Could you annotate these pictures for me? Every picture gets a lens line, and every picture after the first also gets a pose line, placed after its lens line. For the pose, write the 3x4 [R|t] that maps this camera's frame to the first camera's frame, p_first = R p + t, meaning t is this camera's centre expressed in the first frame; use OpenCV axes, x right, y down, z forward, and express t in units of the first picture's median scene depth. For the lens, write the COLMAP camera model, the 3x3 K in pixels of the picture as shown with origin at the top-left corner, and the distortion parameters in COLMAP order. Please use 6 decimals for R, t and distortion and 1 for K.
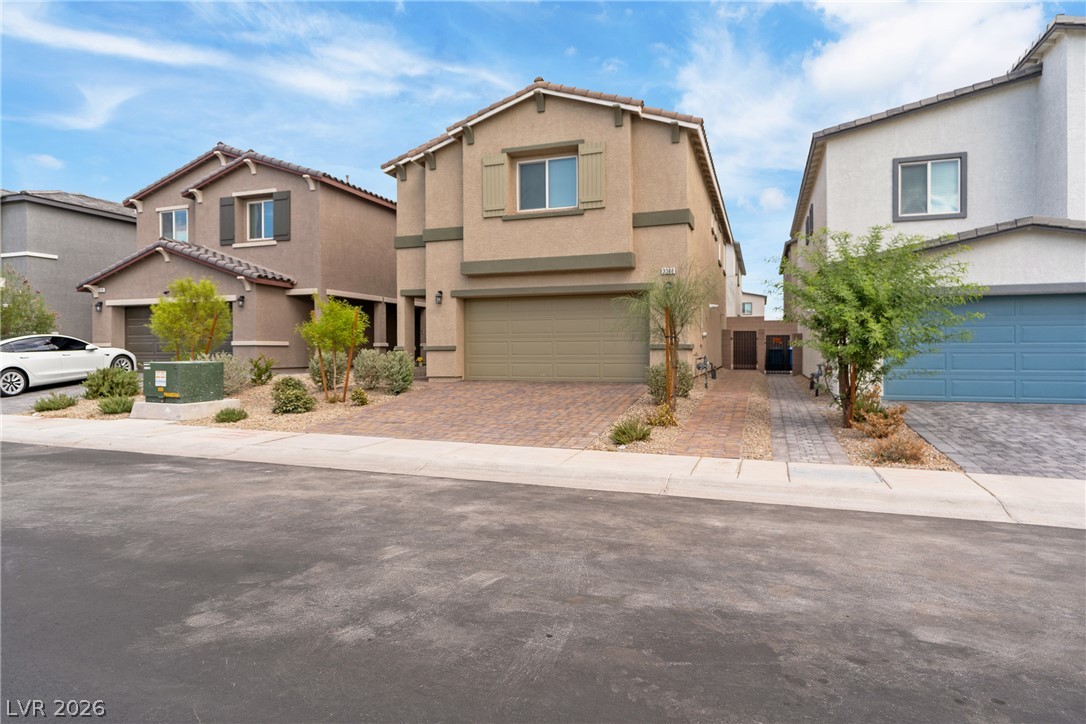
lens RADIAL K [[624.8, 0, 545.2], [0, 624.8, 354.2], [0, 0, 1]] dist [0.003950, -0.000208]
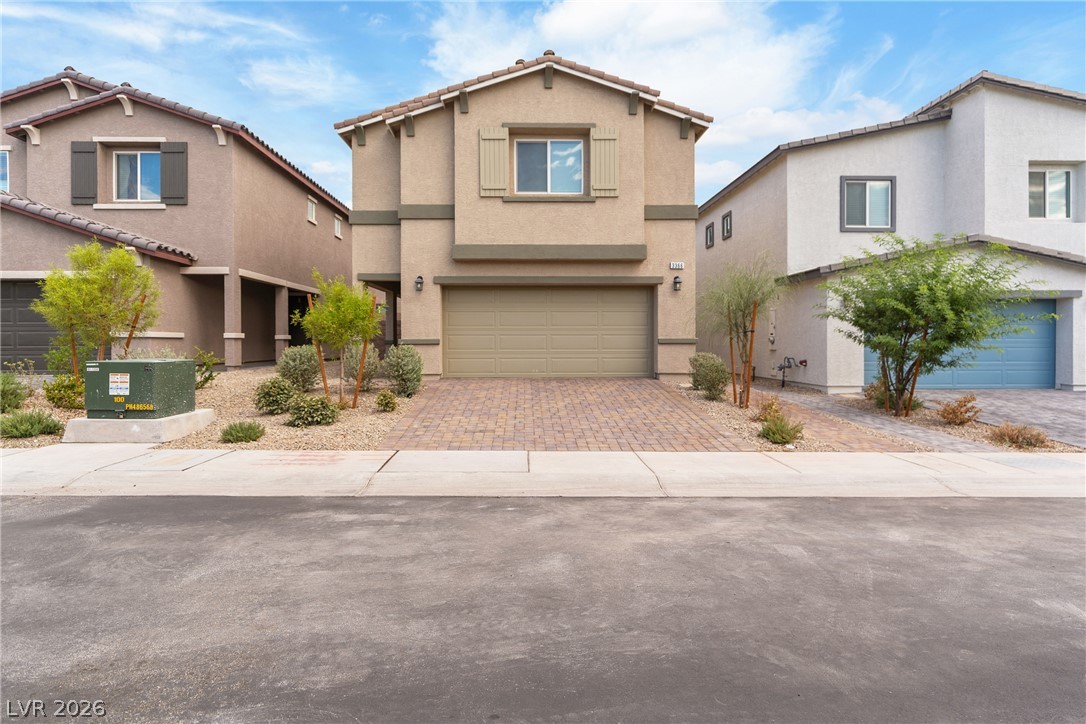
lens RADIAL K [[606.5, 0, 539.0], [0, 606.5, 347.8], [0, 0, 1]] dist [0.002851, -0.000330]
pose [[0.936749, -0.000437, 0.350002, -0.321135], [0.000404, 1.000000, 0.000166, -0.001474], [-0.350002, -0.000015, 0.936749, 0.152636]]
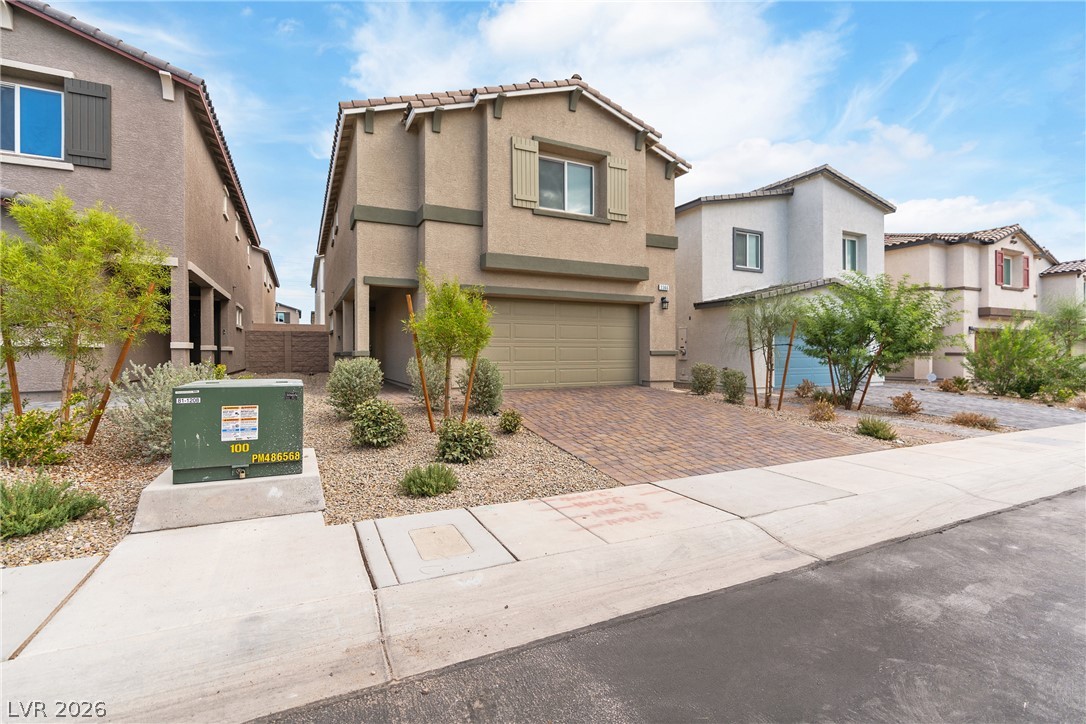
lens RADIAL K [[484.8, 0, 542.2], [0, 484.8, 356.2], [0, 0, 1]] dist [-0.004012, 0.000225]
pose [[0.705050, -0.000941, 0.709157, -0.549398], [0.004392, 0.999986, -0.003041, -0.003786], [-0.709144, 0.005259, 0.705044, 0.482644]]
